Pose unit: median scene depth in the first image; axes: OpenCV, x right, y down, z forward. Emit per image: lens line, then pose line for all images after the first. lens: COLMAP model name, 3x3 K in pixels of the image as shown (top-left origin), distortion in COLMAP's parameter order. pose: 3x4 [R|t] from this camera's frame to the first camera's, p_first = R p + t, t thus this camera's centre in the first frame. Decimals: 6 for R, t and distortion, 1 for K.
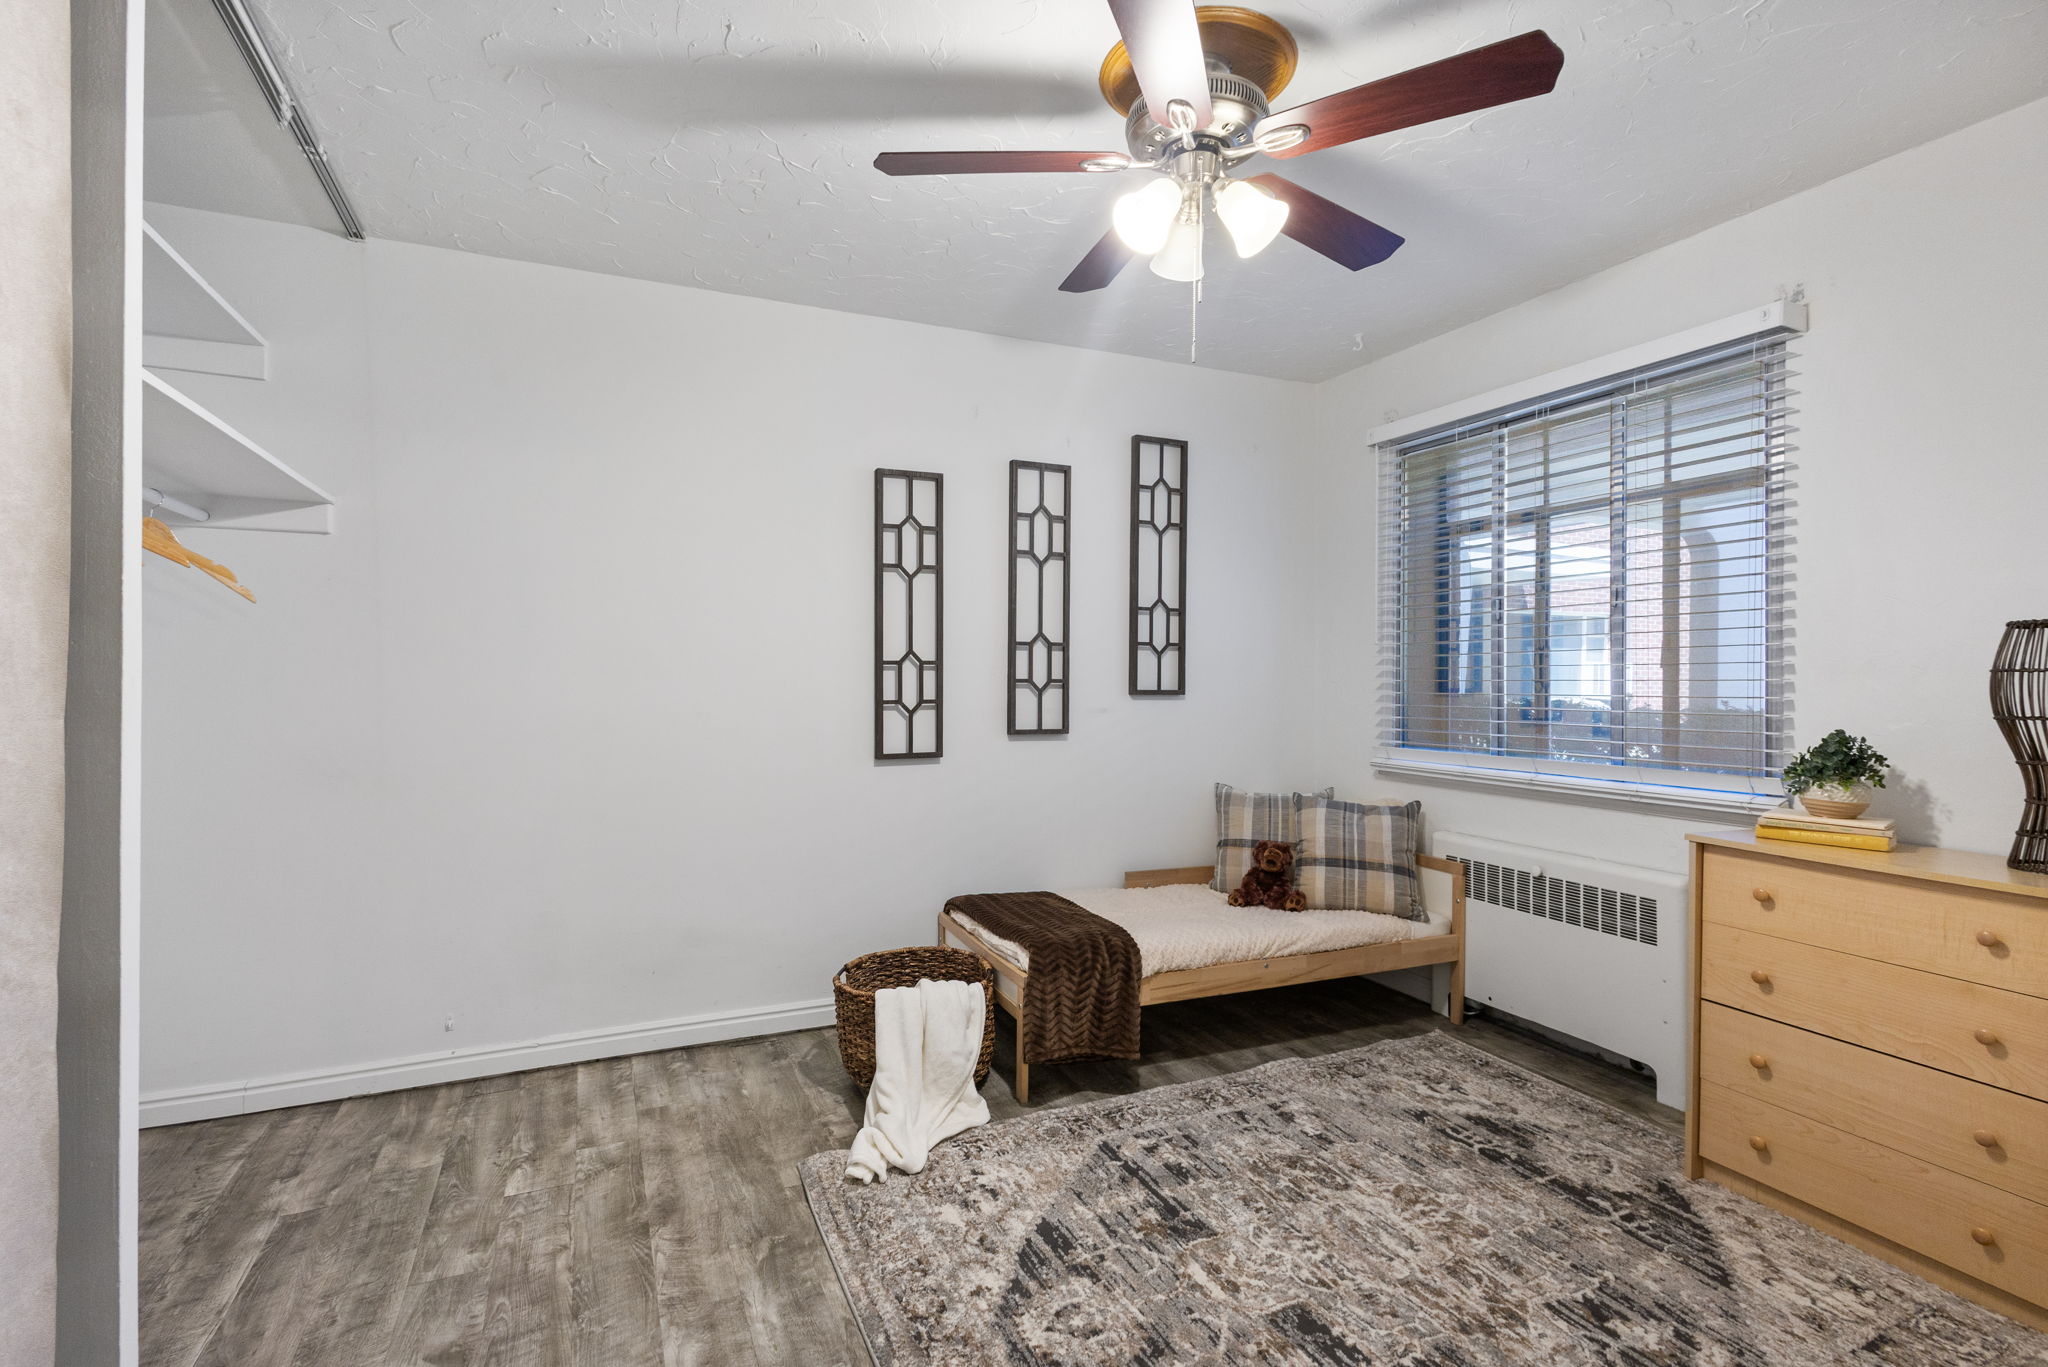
lens RADIAL K [[955.1, 0, 1019.9], [0, 955.1, 677.5], [0, 0, 1]] dist [0.002083, 0.000205]
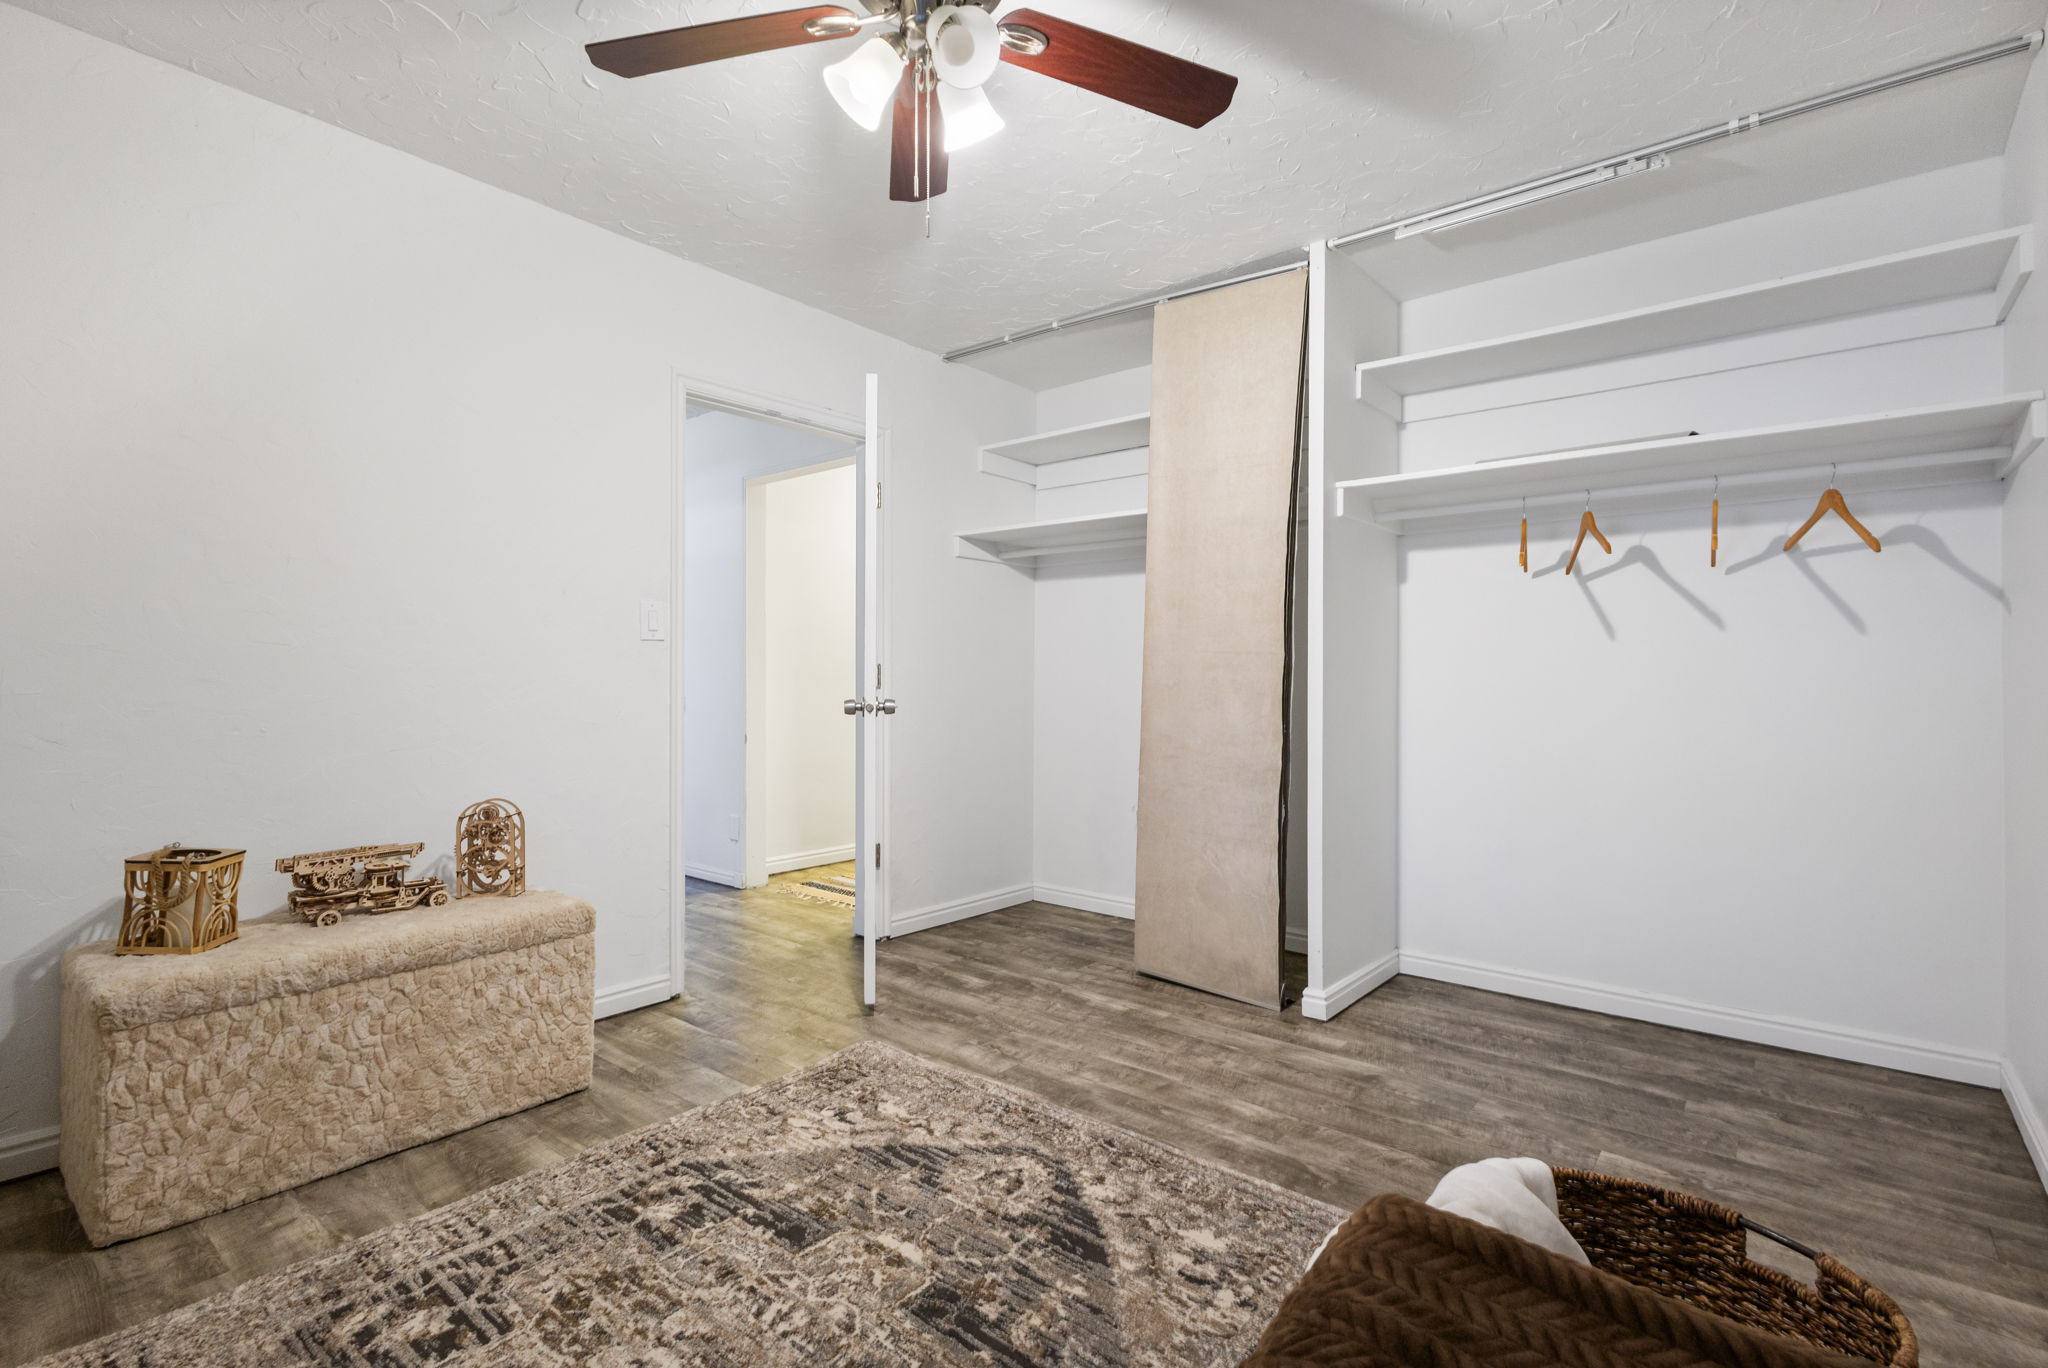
lens RADIAL K [[955.1, 0, 1030.2], [0, 955.1, 684.2], [0, 0, 1]] dist [0.002083, 0.000205]
pose [[-0.894301, -0.006367, -0.447420, 0.496737], [-0.010348, 0.999926, 0.006454, 0.073209], [0.447346, 0.010401, -0.894301, 1.863969]]
